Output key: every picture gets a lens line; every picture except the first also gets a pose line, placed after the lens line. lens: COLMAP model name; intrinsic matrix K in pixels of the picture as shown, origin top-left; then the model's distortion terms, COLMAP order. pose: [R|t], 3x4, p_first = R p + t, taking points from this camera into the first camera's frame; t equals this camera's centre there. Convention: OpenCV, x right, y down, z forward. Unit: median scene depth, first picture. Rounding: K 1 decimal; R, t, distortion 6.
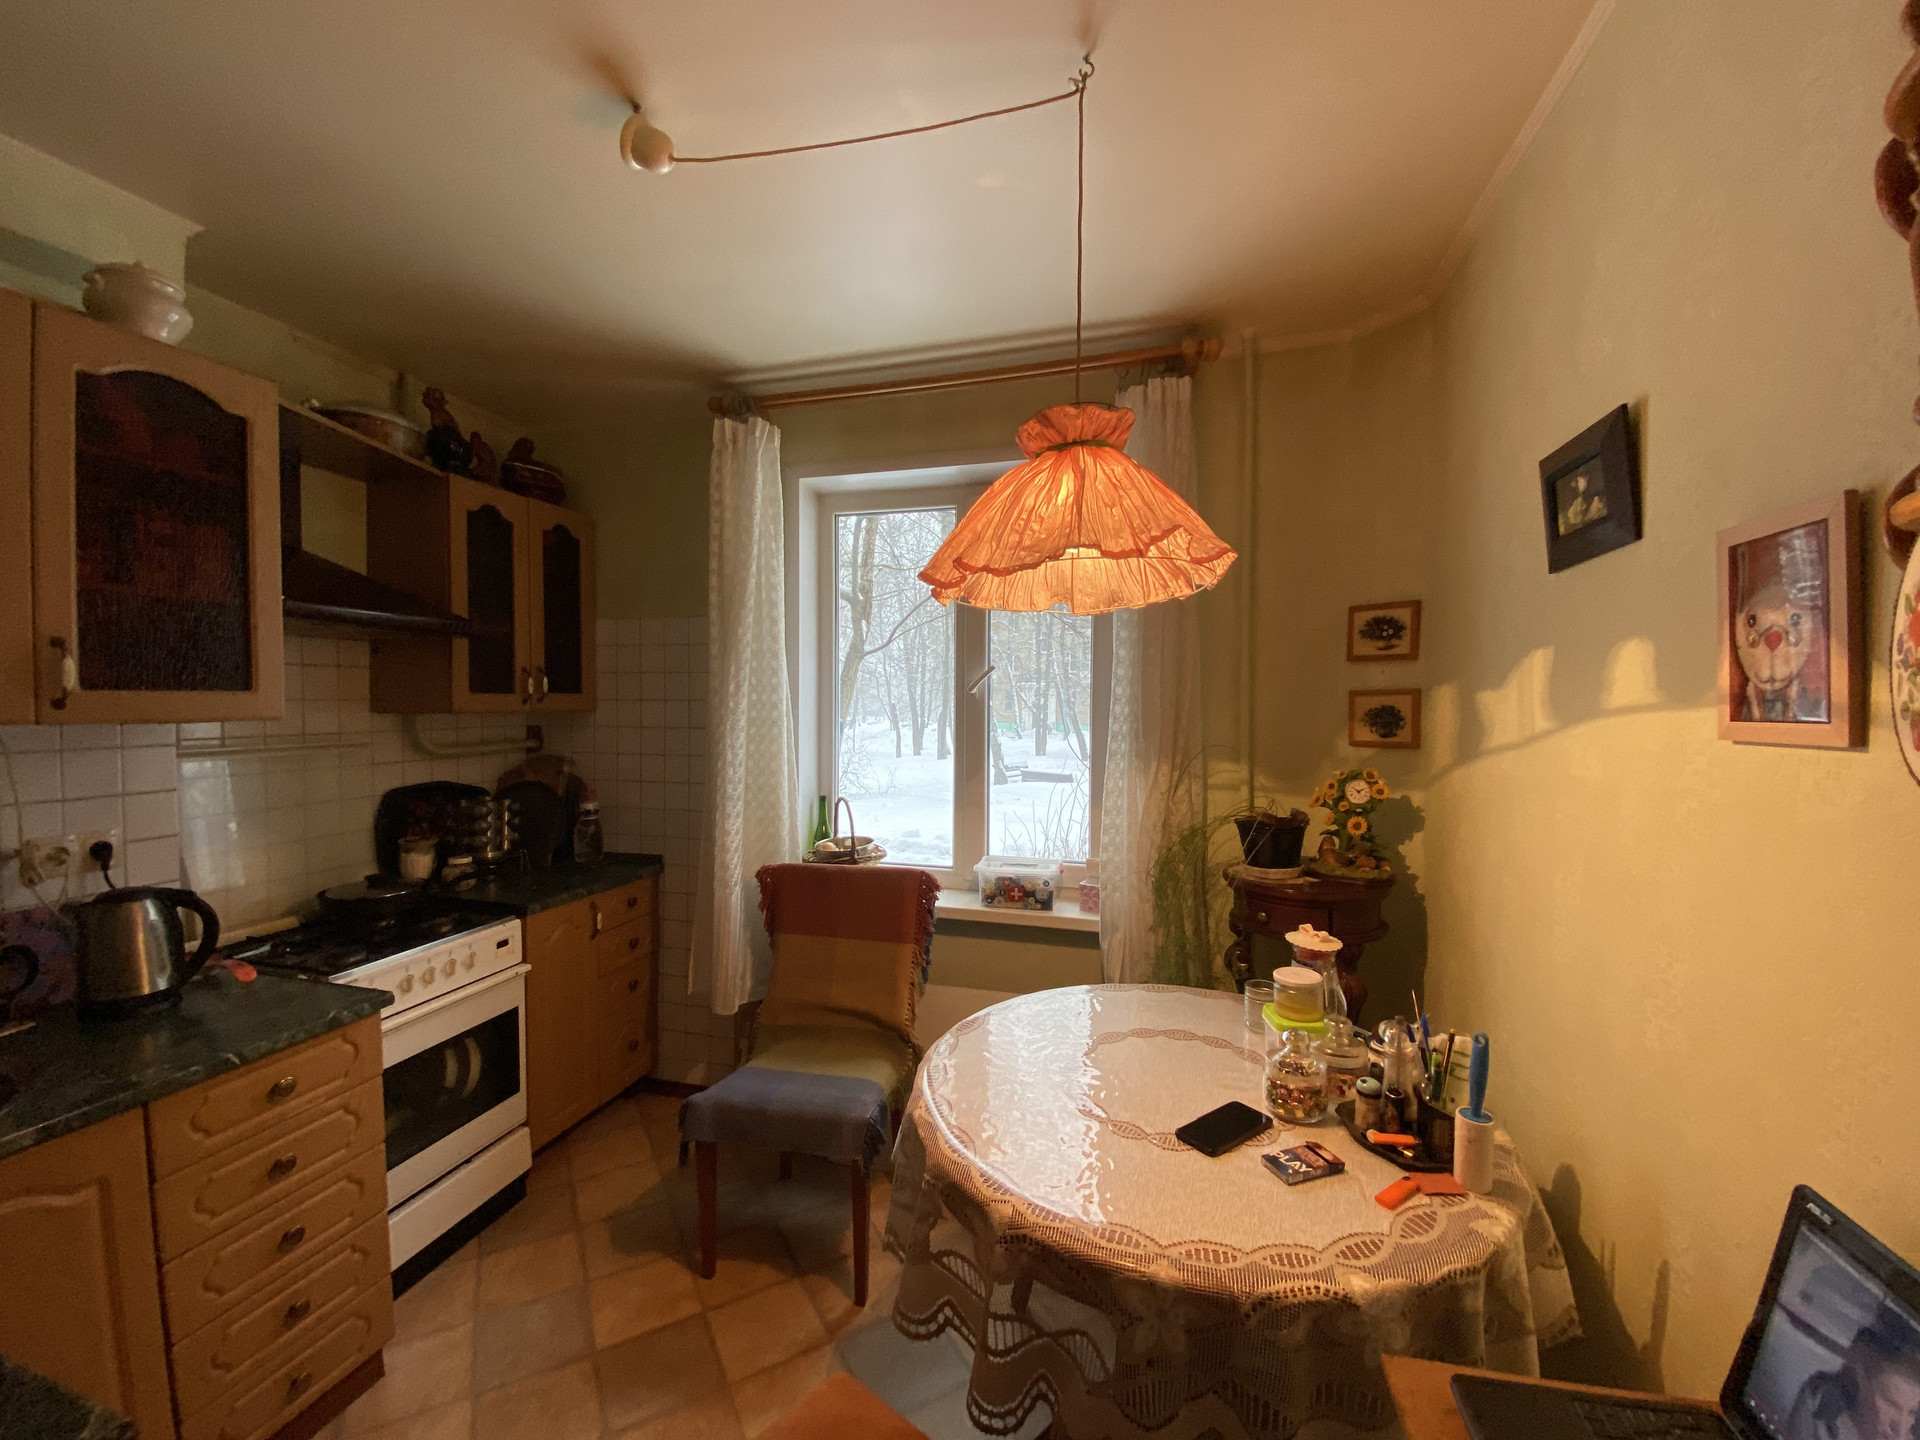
lens RADIAL K [[775.5, 0, 955.9], [0, 775.5, 722.0], [0, 0, 1]] dist [0.031054, -0.027839]
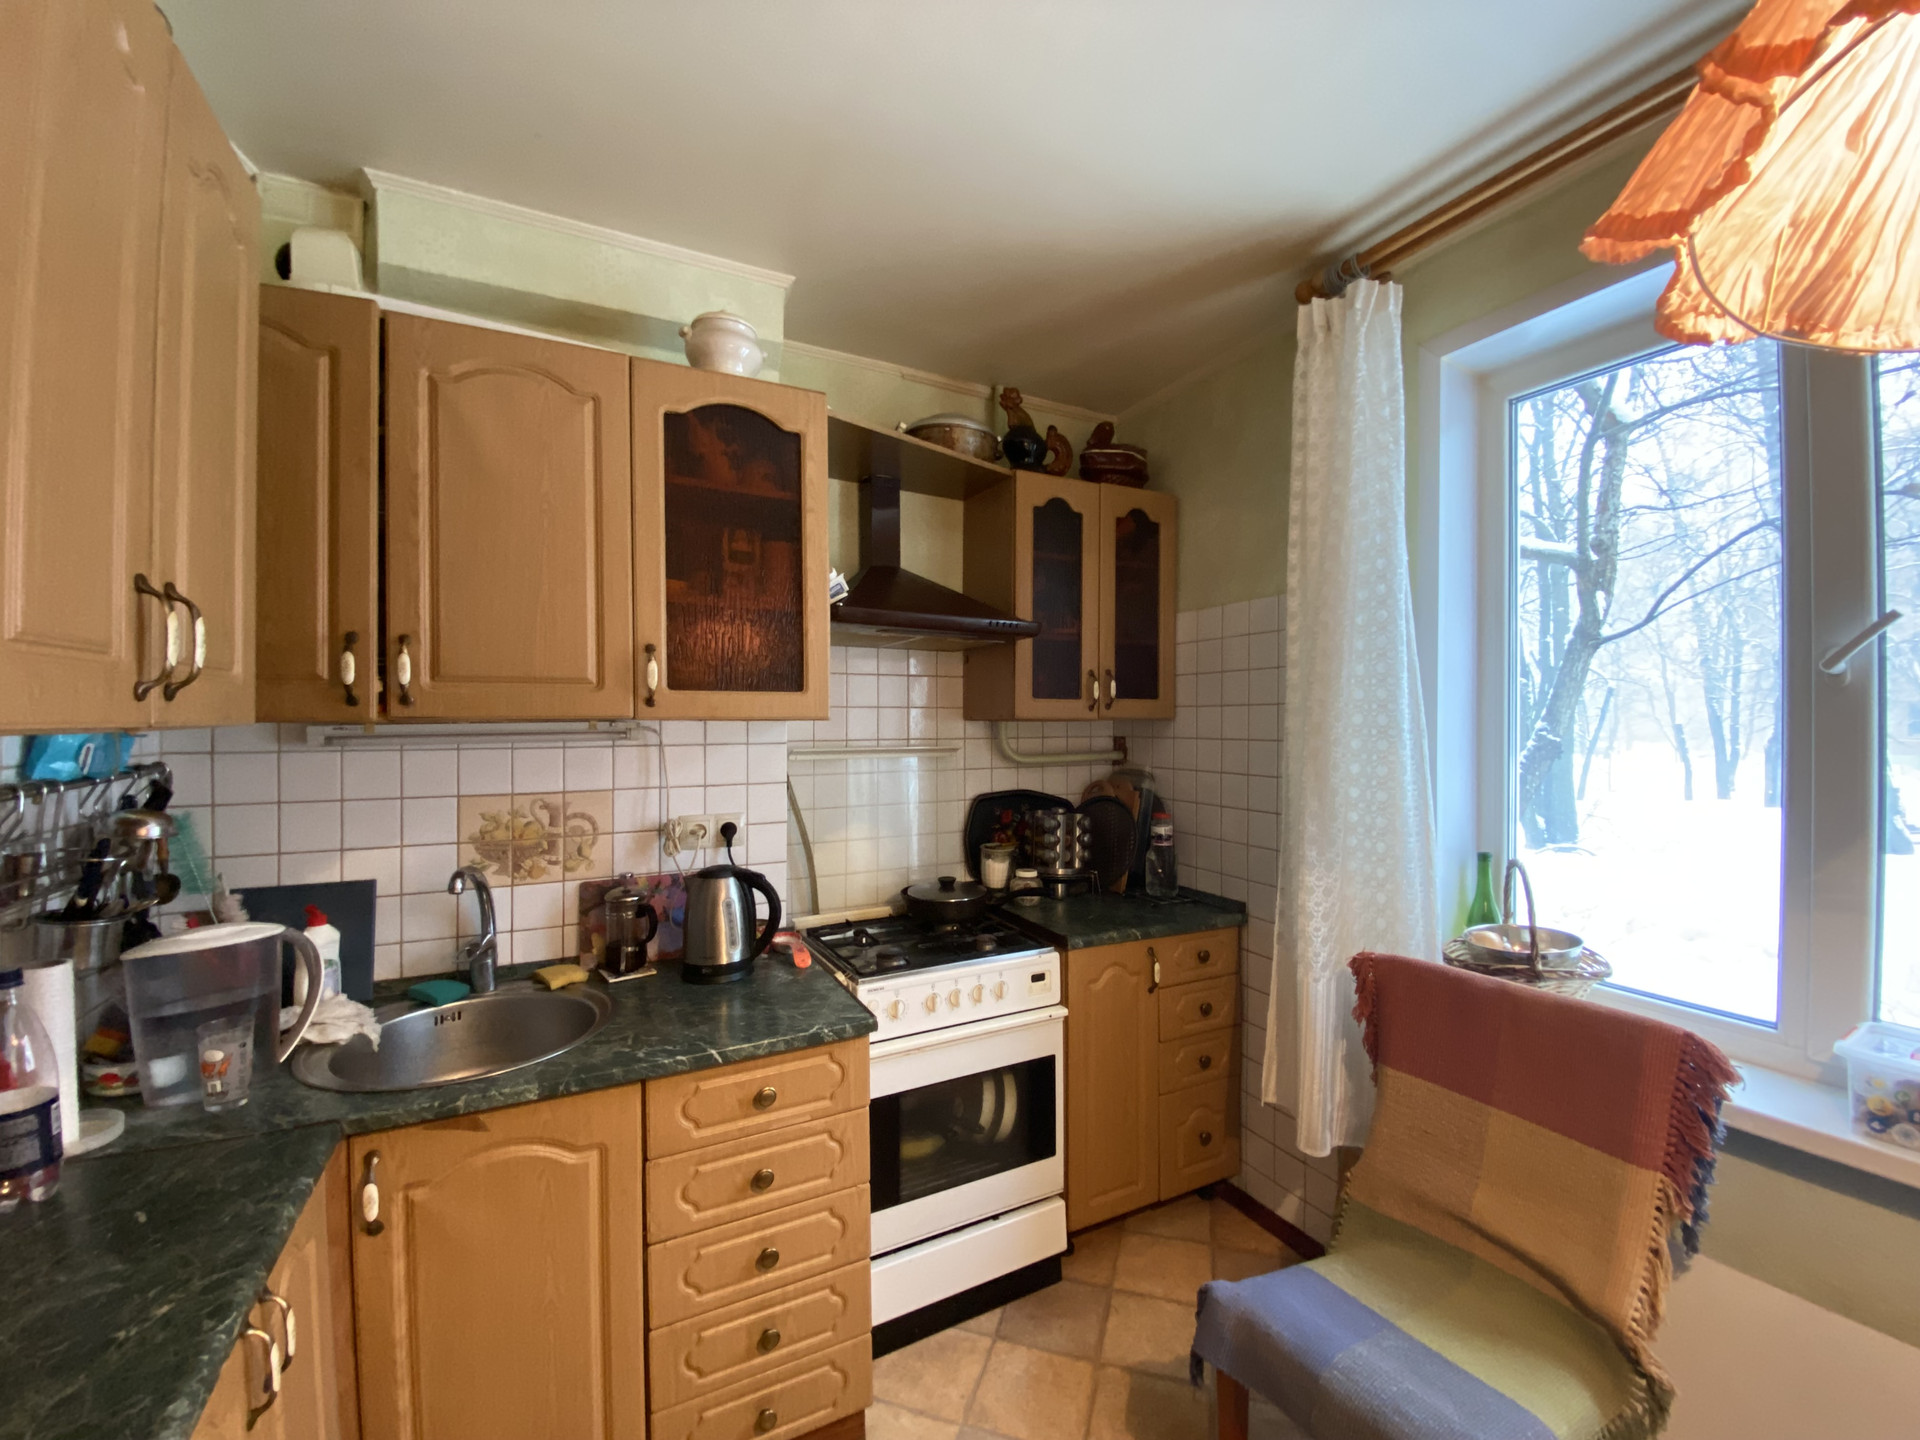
lens RADIAL K [[775.5, 0, 955.9], [0, 775.5, 722.0], [0, 0, 1]] dist [0.031054, -0.027839]
pose [[0.675081, -0.001602, -0.737742, 0.007051], [-0.018579, 0.999644, -0.019172, 0.012278], [0.737510, 0.026650, 0.674810, 0.316462]]
